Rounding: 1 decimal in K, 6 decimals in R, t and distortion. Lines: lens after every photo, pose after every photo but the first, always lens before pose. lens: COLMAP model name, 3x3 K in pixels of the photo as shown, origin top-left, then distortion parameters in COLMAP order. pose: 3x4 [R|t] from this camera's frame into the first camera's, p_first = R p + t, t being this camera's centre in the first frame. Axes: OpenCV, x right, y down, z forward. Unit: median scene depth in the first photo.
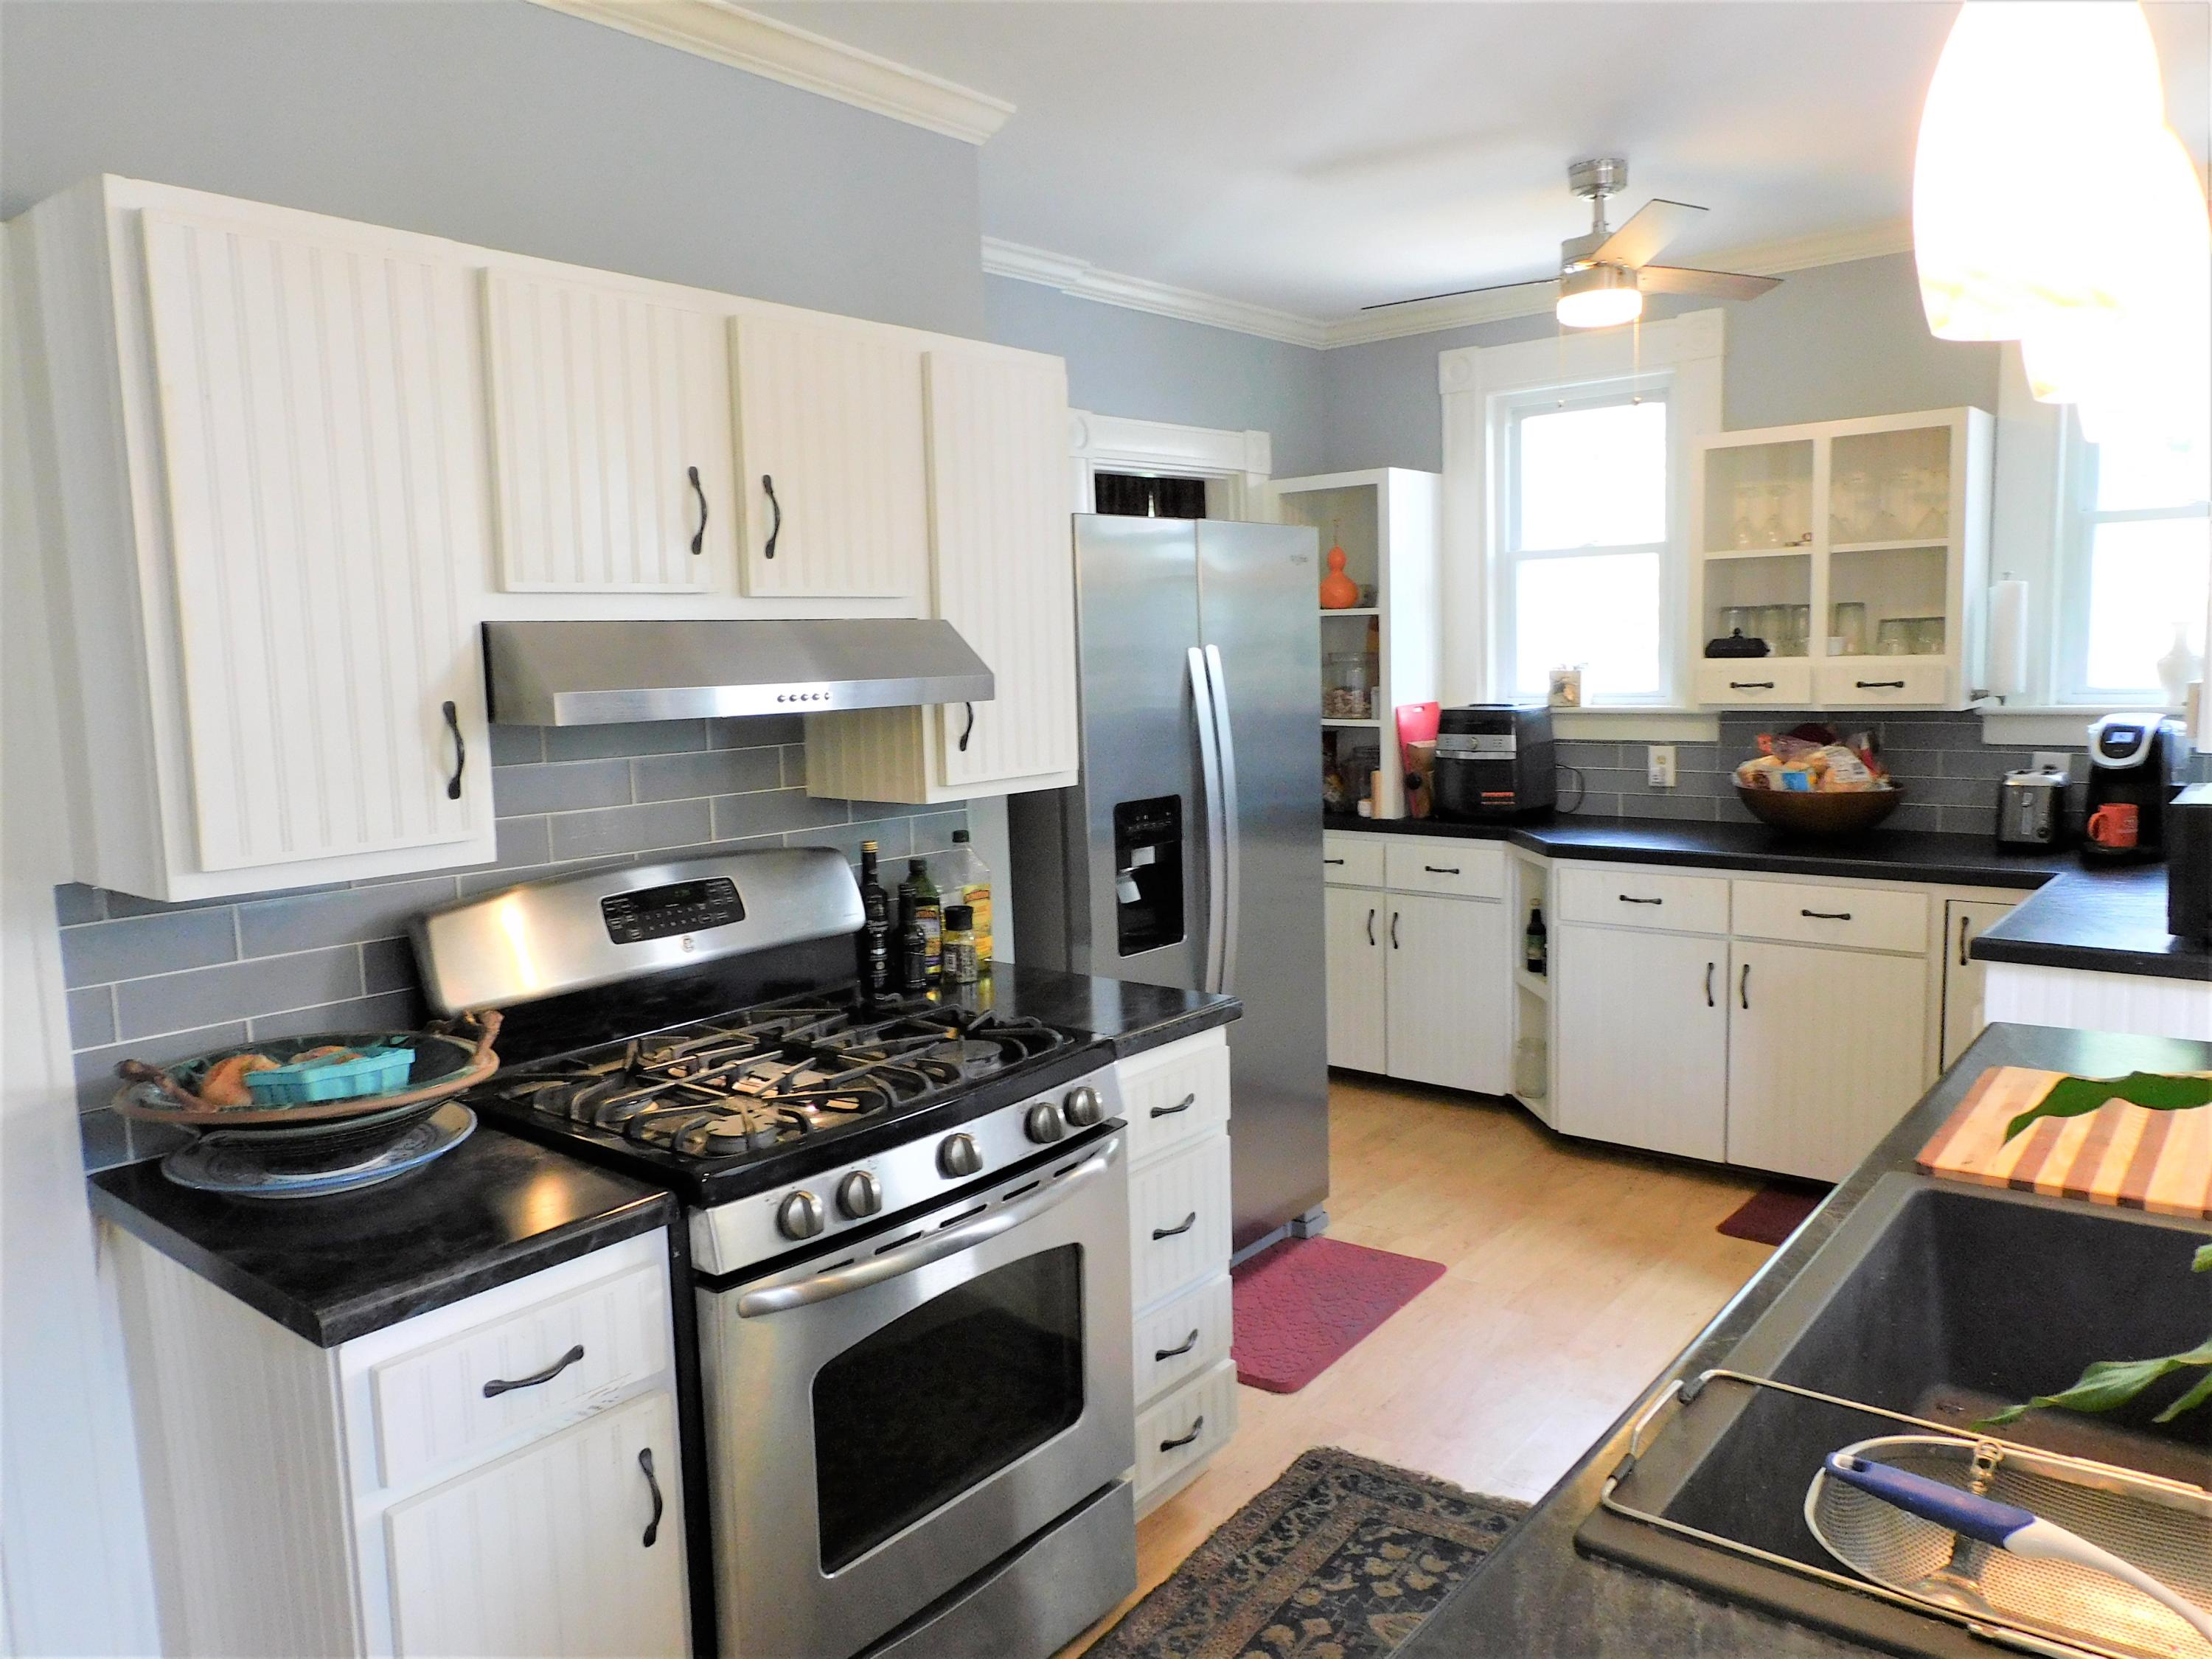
lens RADIAL K [[1569.4, 0, 1109.8], [0, 1569.4, 827.3], [0, 0, 1]] dist [-0.012985, 0.009821]
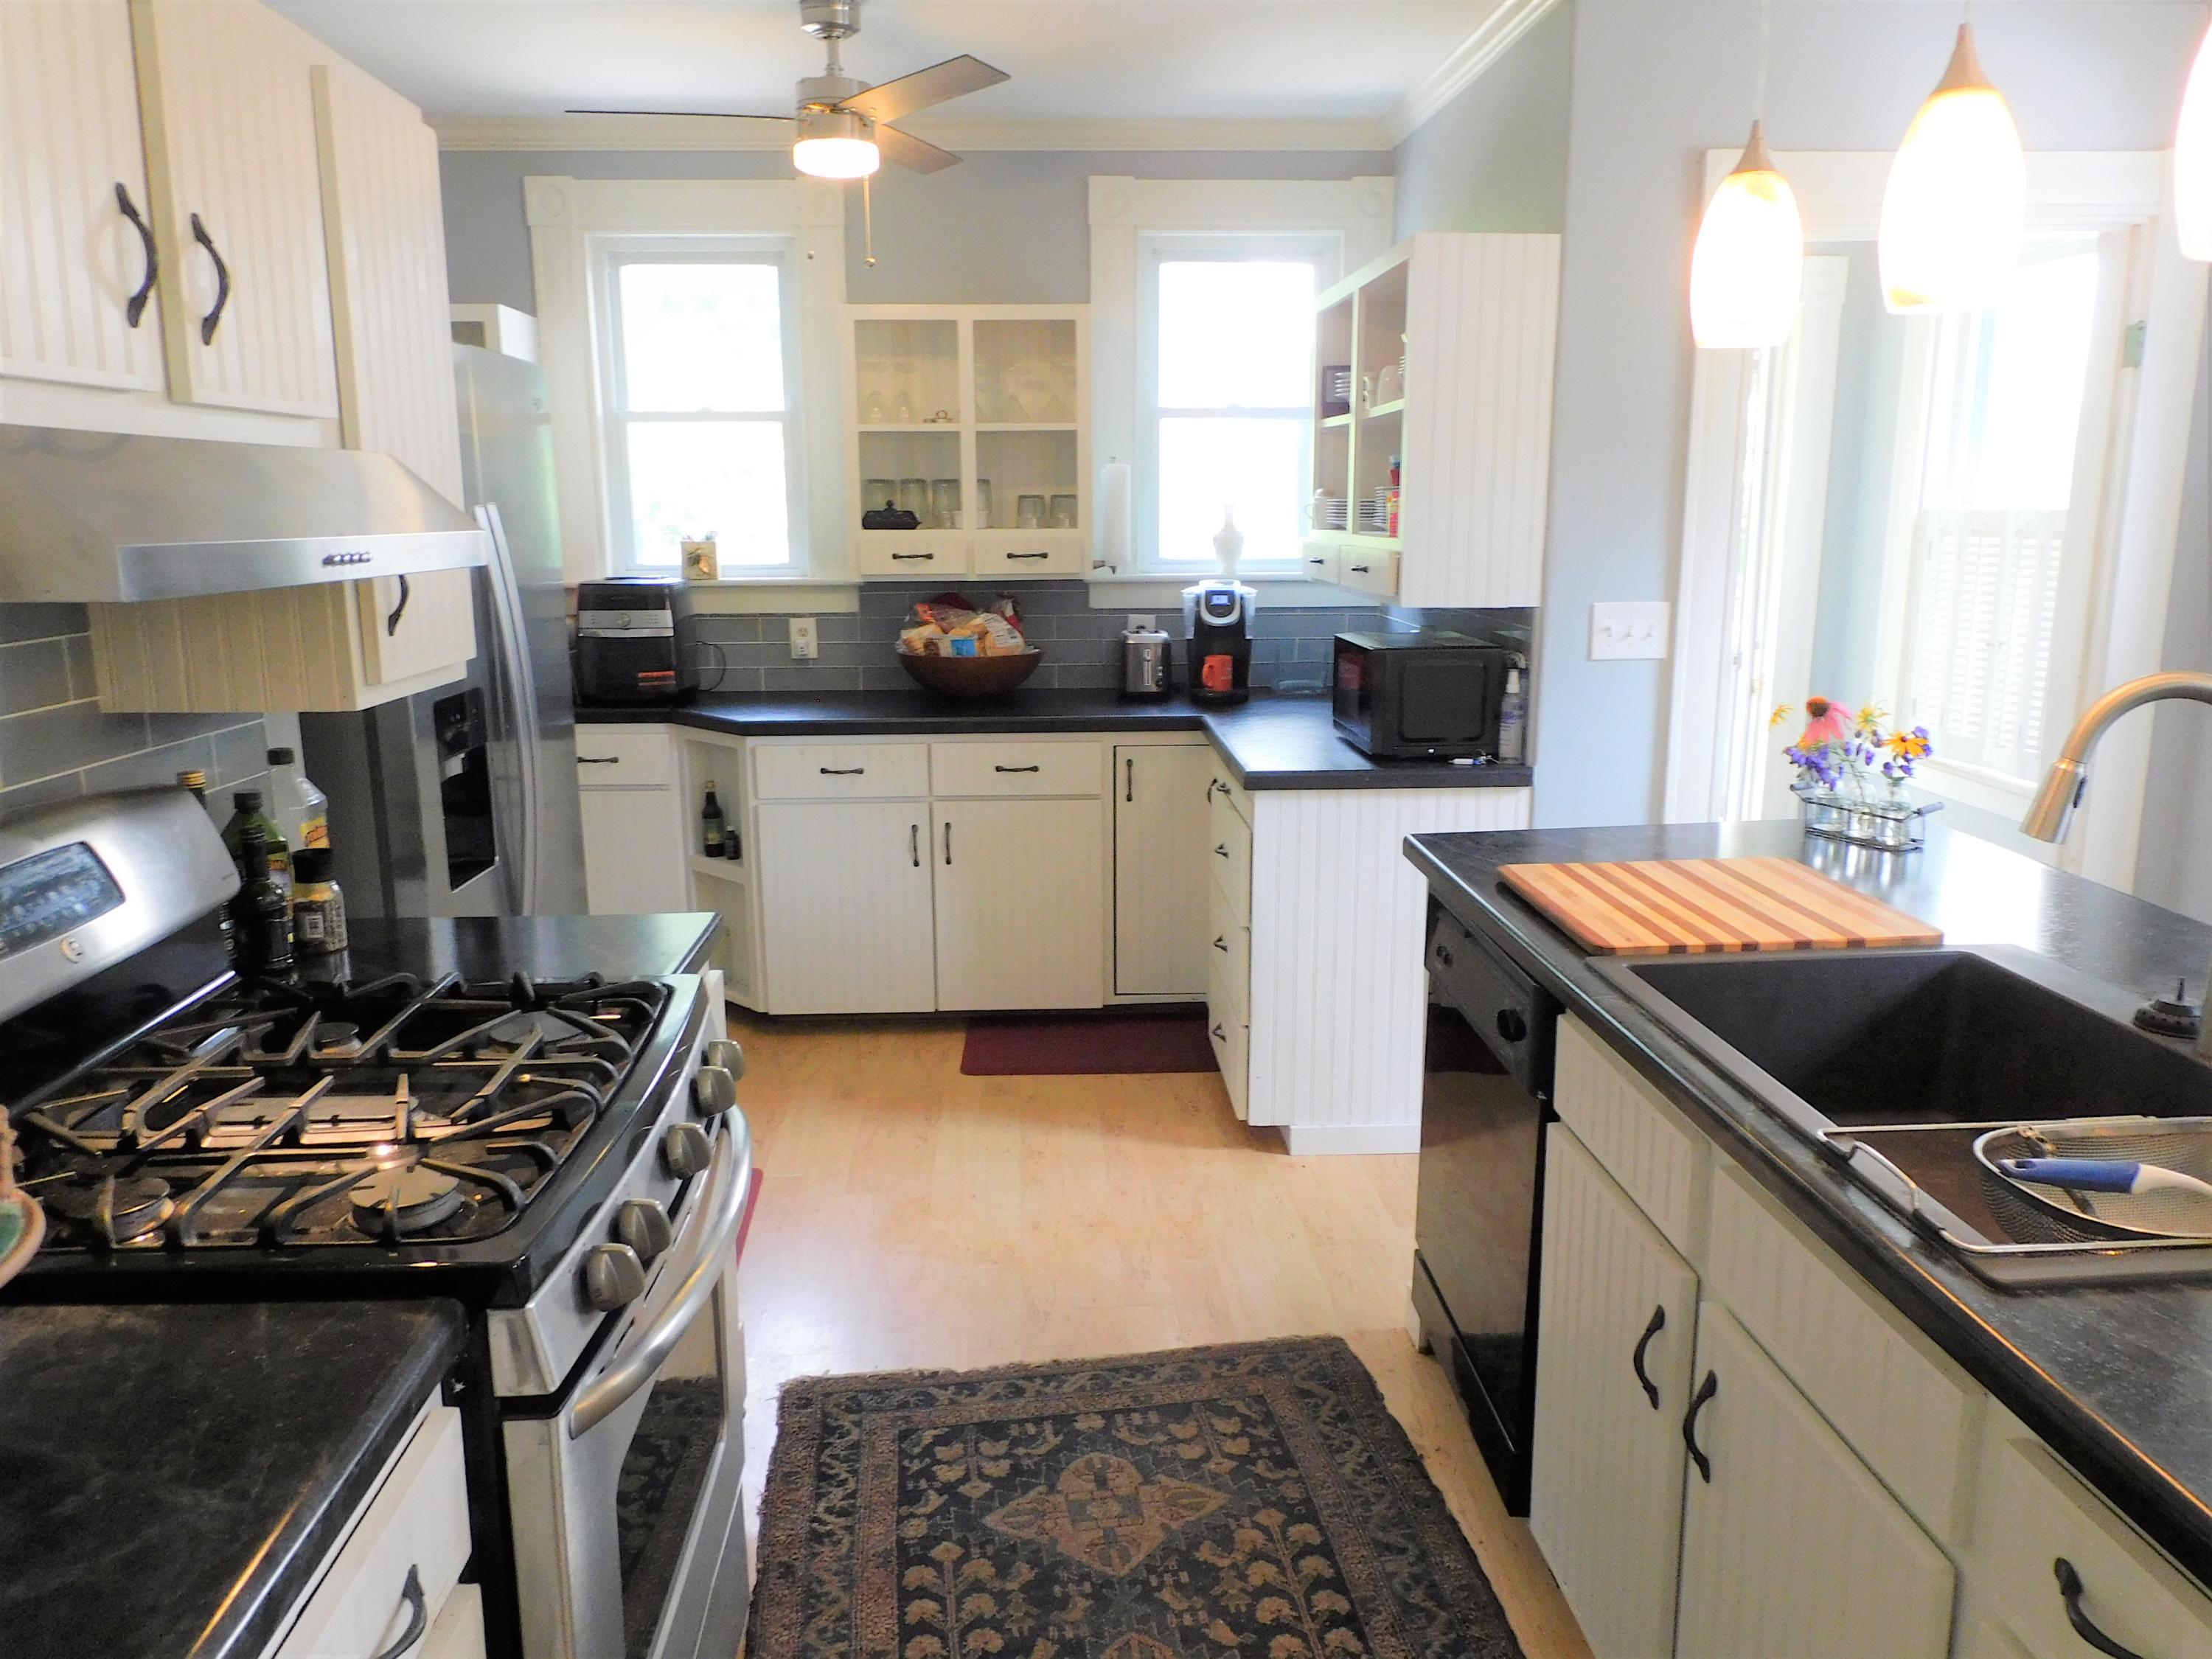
lens RADIAL K [[1569.4, 0, 1108.1], [0, 1569.4, 825.5], [0, 0, 1]] dist [-0.012985, 0.009821]
pose [[0.742063, -0.110219, 0.661207, -0.216598], [0.060819, 0.993392, 0.097336, -0.007049], [-0.667566, -0.032016, 0.743862, 0.142009]]
